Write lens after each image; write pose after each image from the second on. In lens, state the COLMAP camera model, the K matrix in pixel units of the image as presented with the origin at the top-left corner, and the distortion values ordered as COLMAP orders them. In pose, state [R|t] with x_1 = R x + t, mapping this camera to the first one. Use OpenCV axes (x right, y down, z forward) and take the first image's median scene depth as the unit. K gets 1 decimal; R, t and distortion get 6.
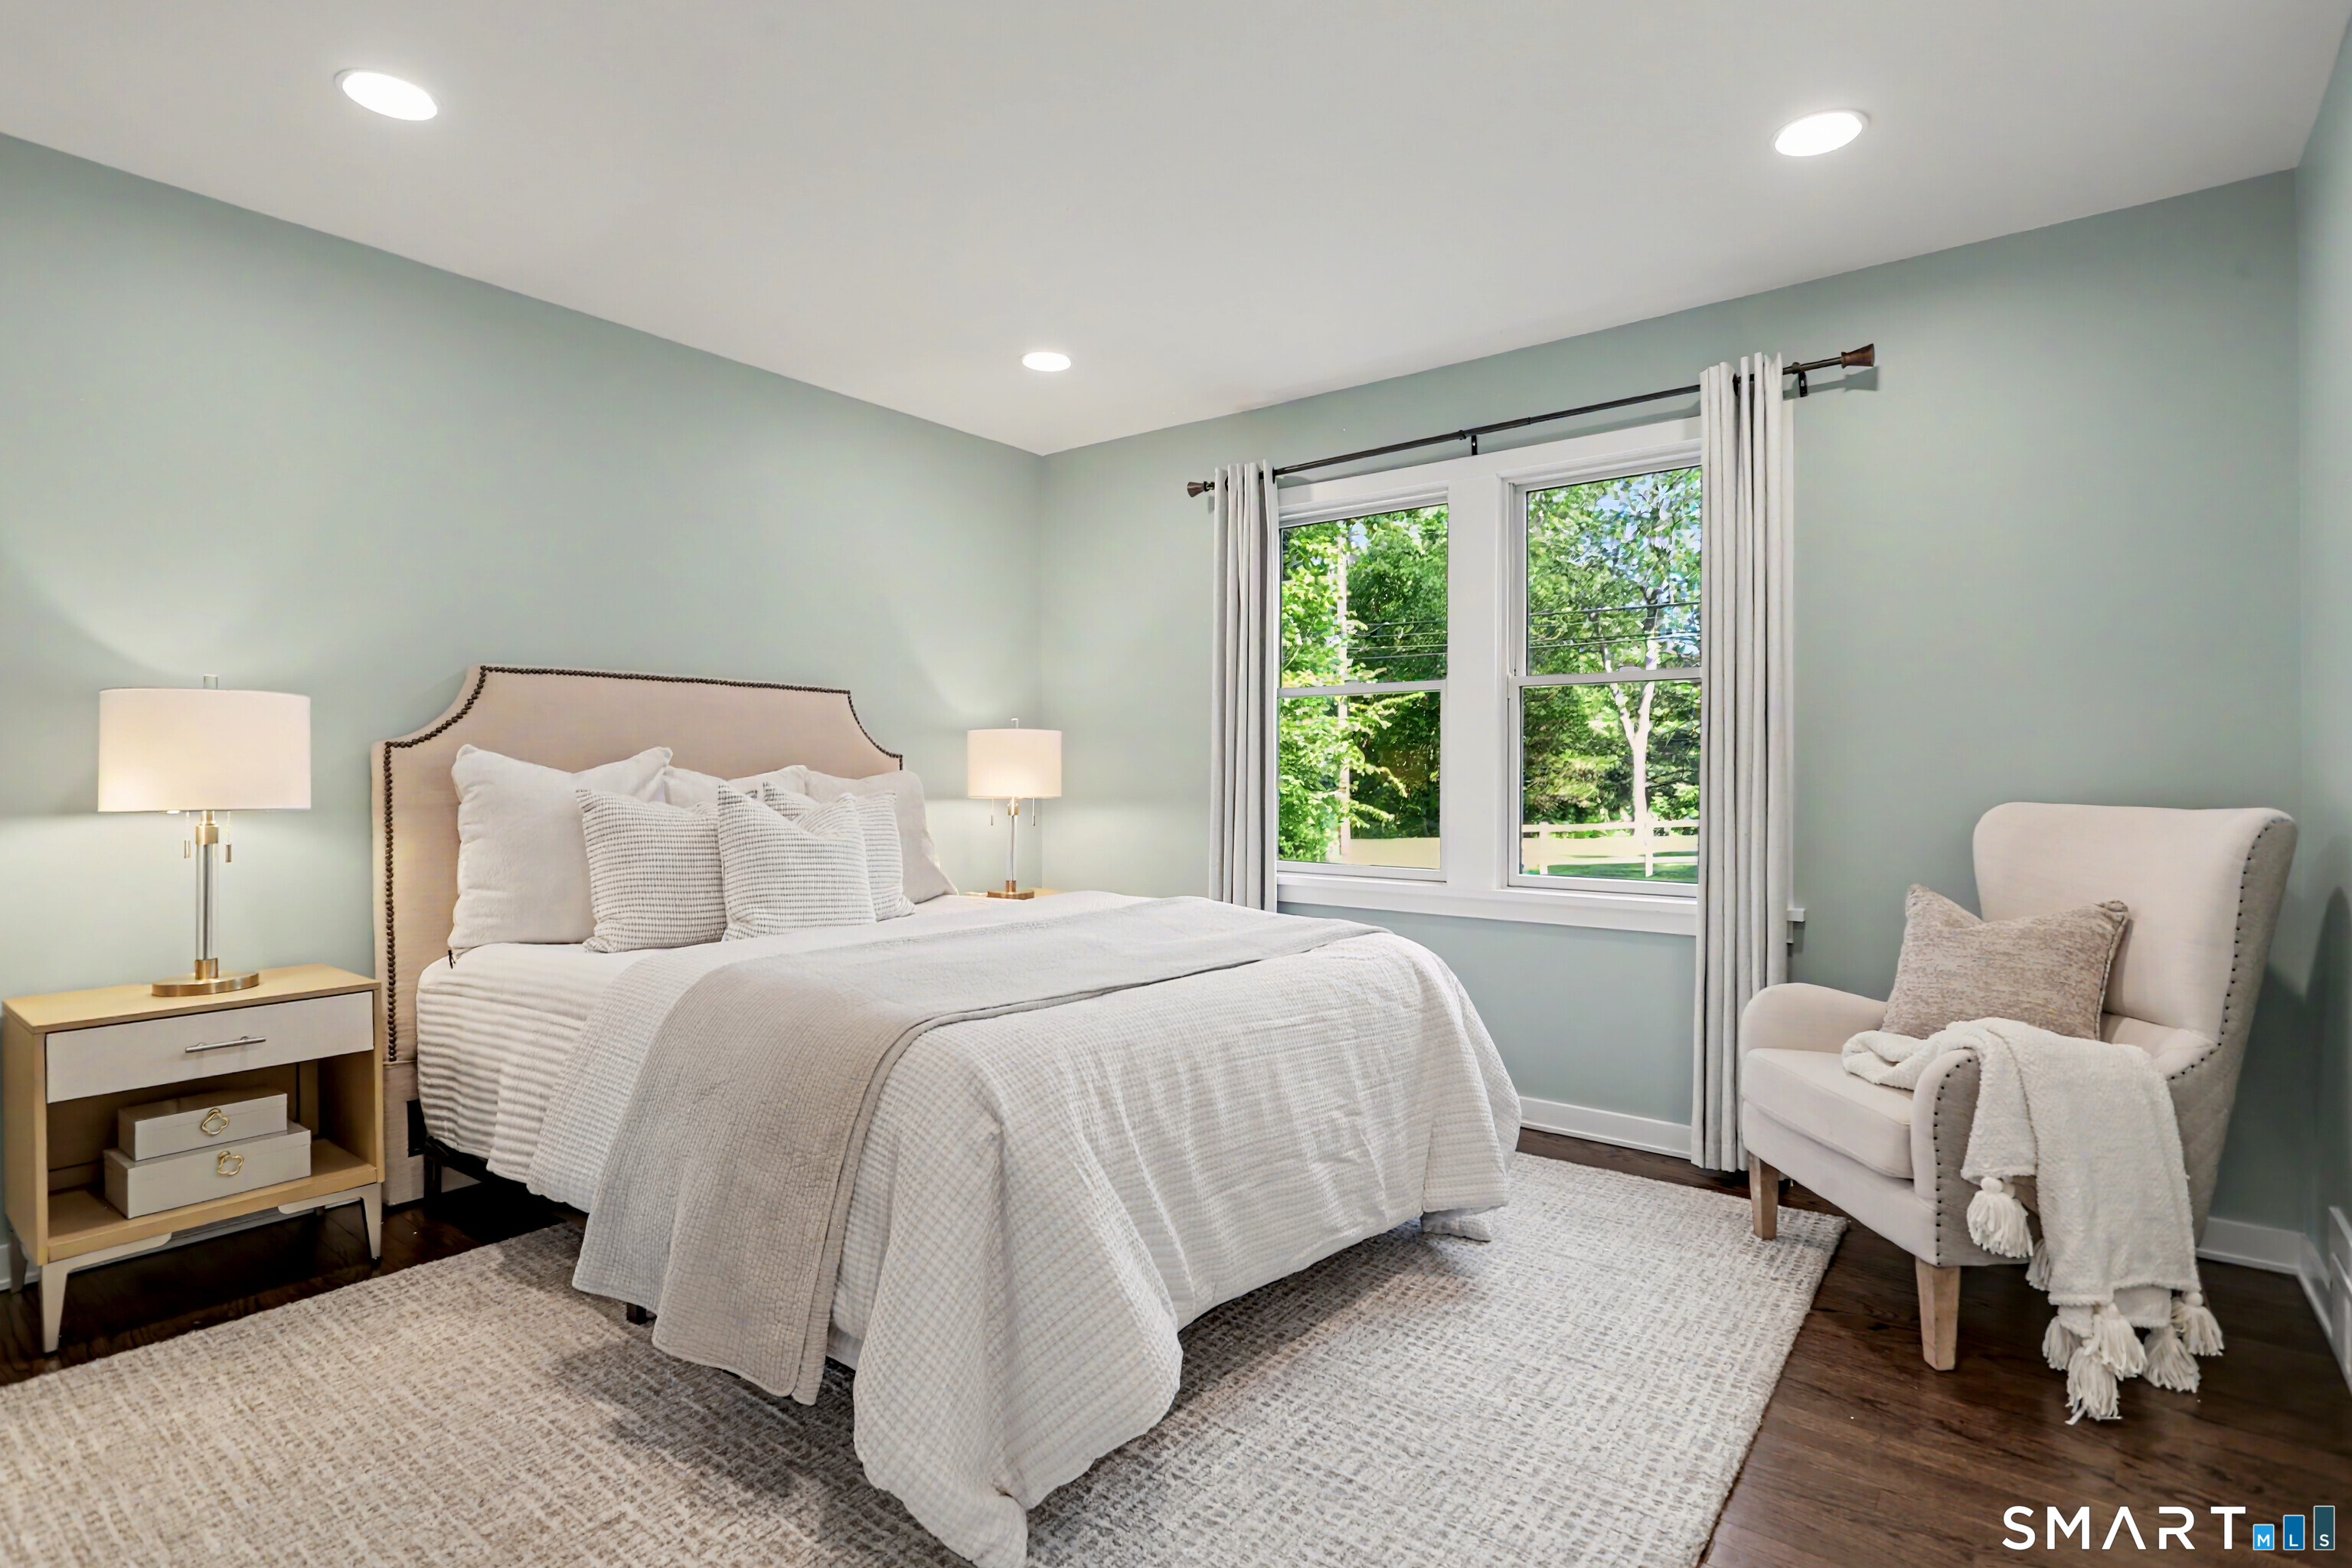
lens RADIAL K [[1129.1, 0, 1182.5], [0, 1129.1, 770.9], [0, 0, 1]] dist [-0.007484, 0.001883]
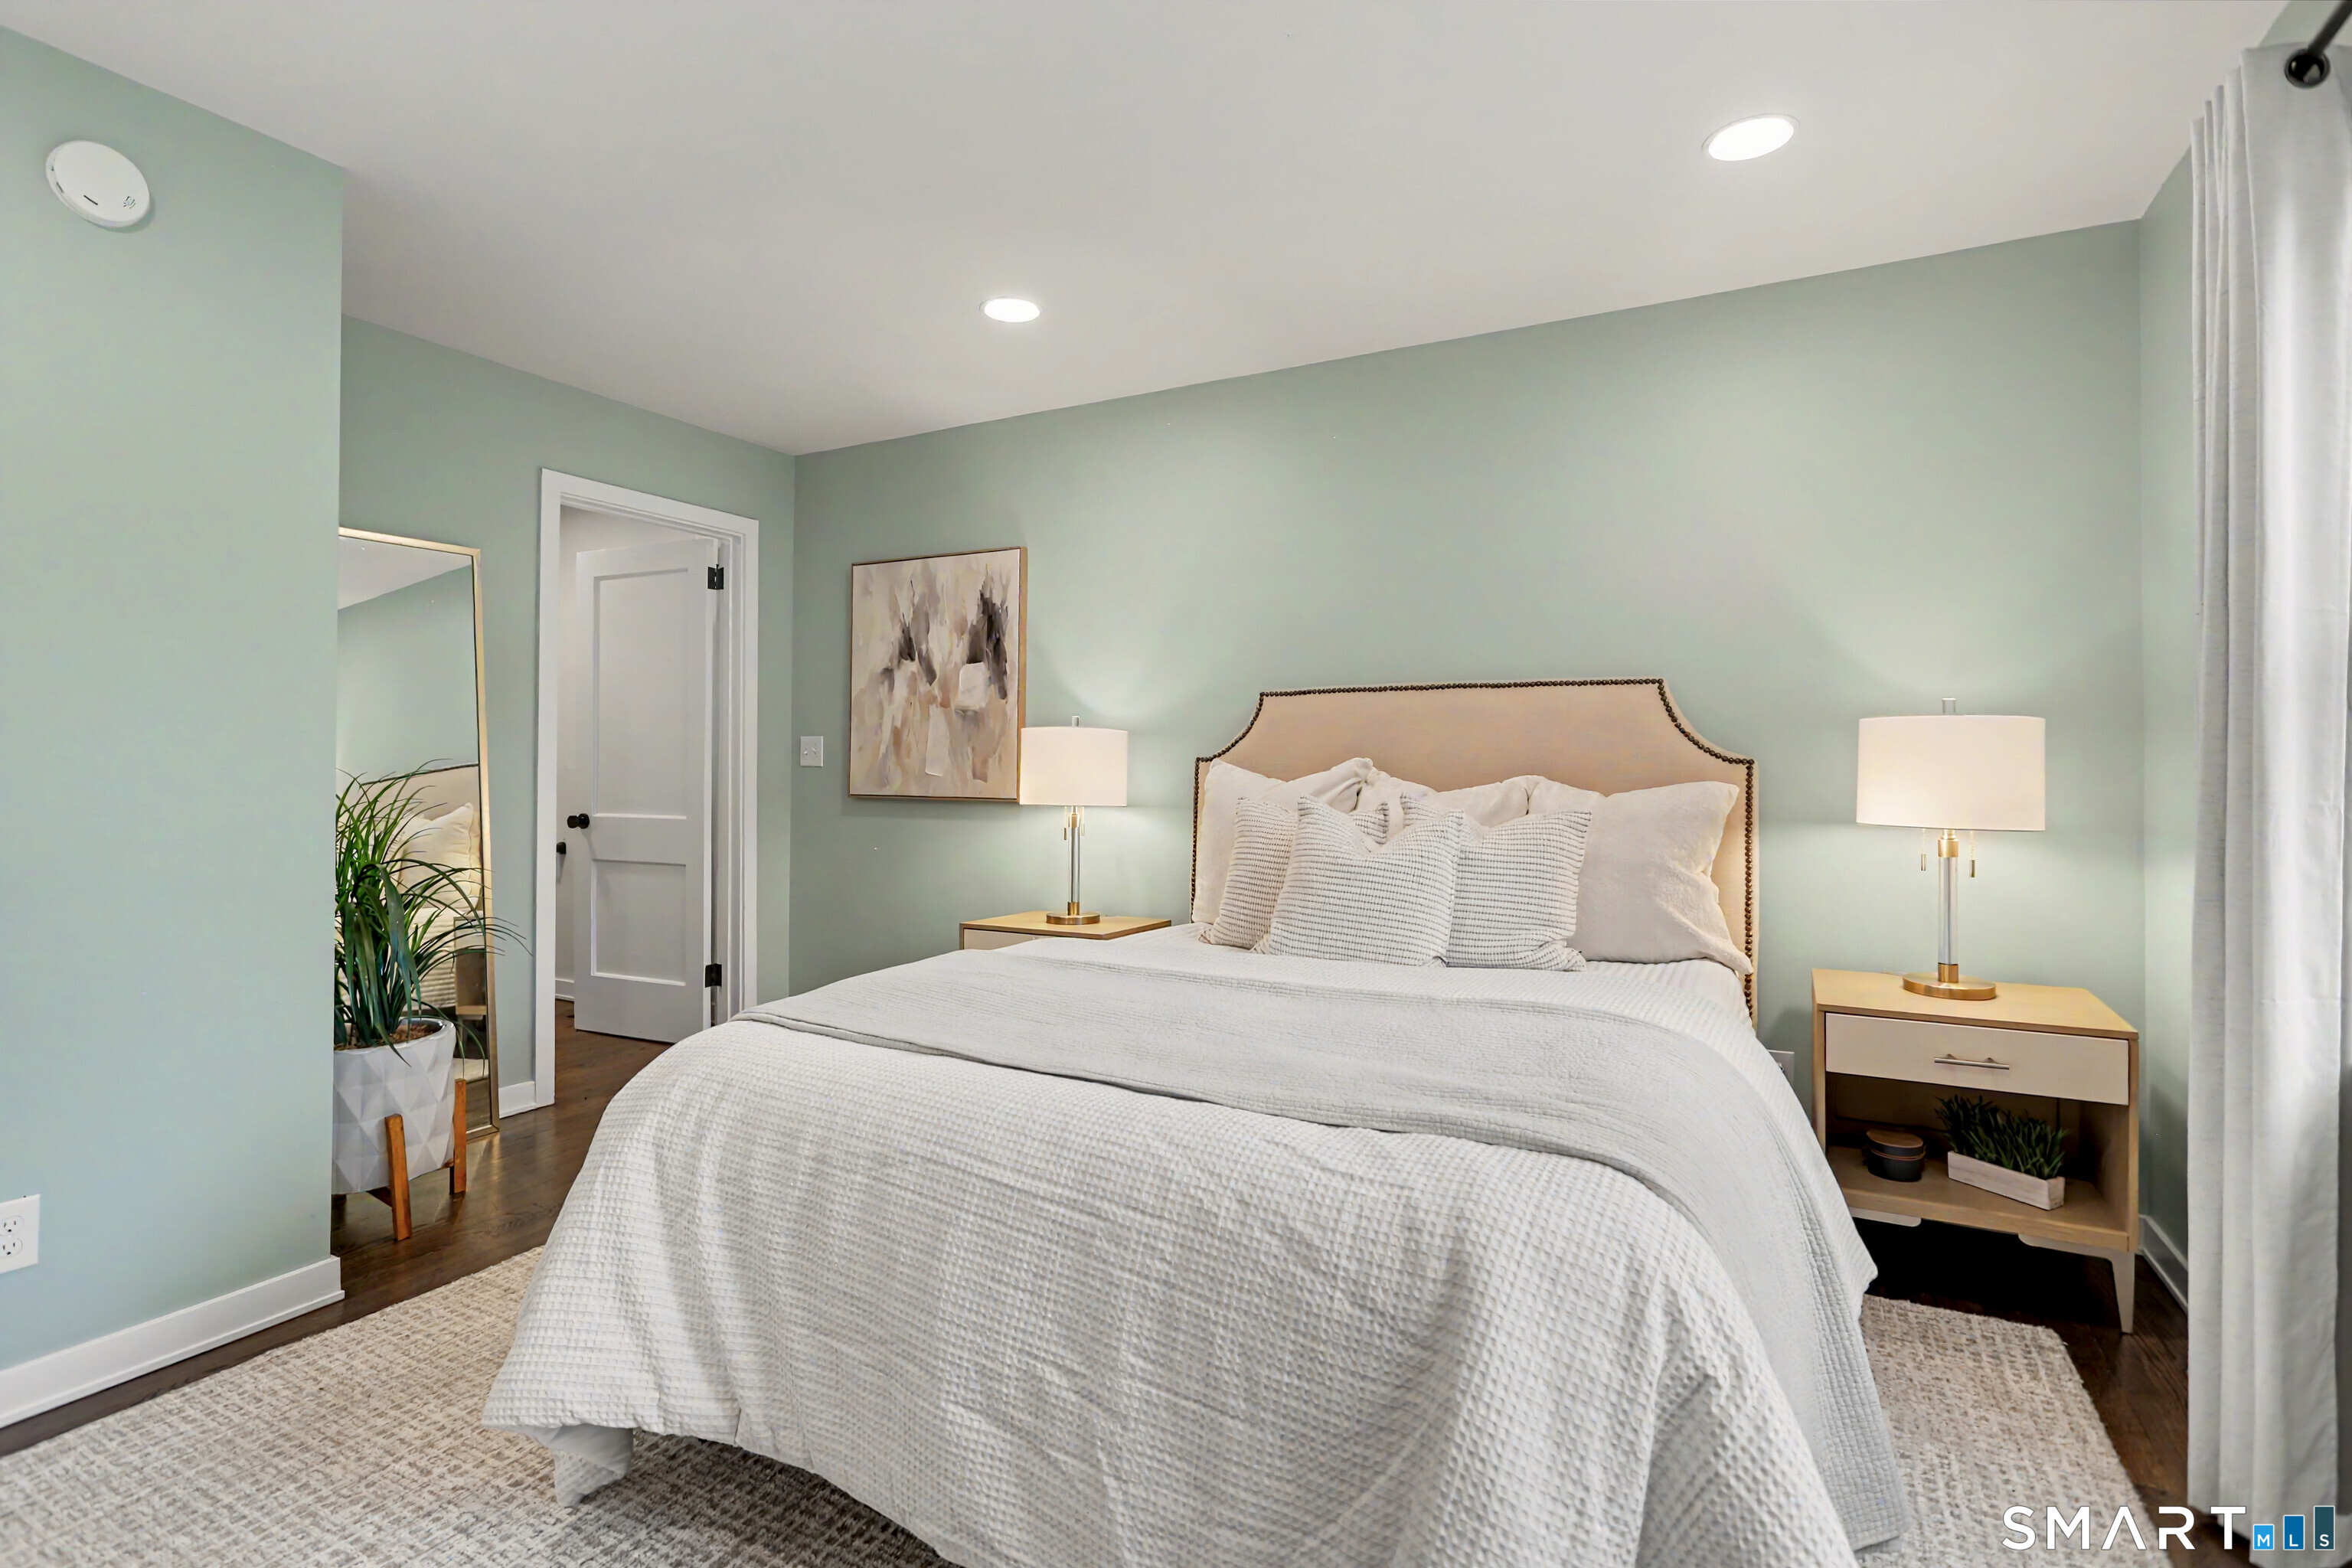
lens RADIAL K [[1129.1, 0, 1182.7], [0, 1129.1, 778.1], [0, 0, 1]] dist [-0.007484, 0.001883]
pose [[0.177925, 0.007442, -0.984016, 0.073758], [-0.020662, 0.999779, 0.003825, -0.000736], [0.983827, 0.019651, 0.178039, 0.098300]]
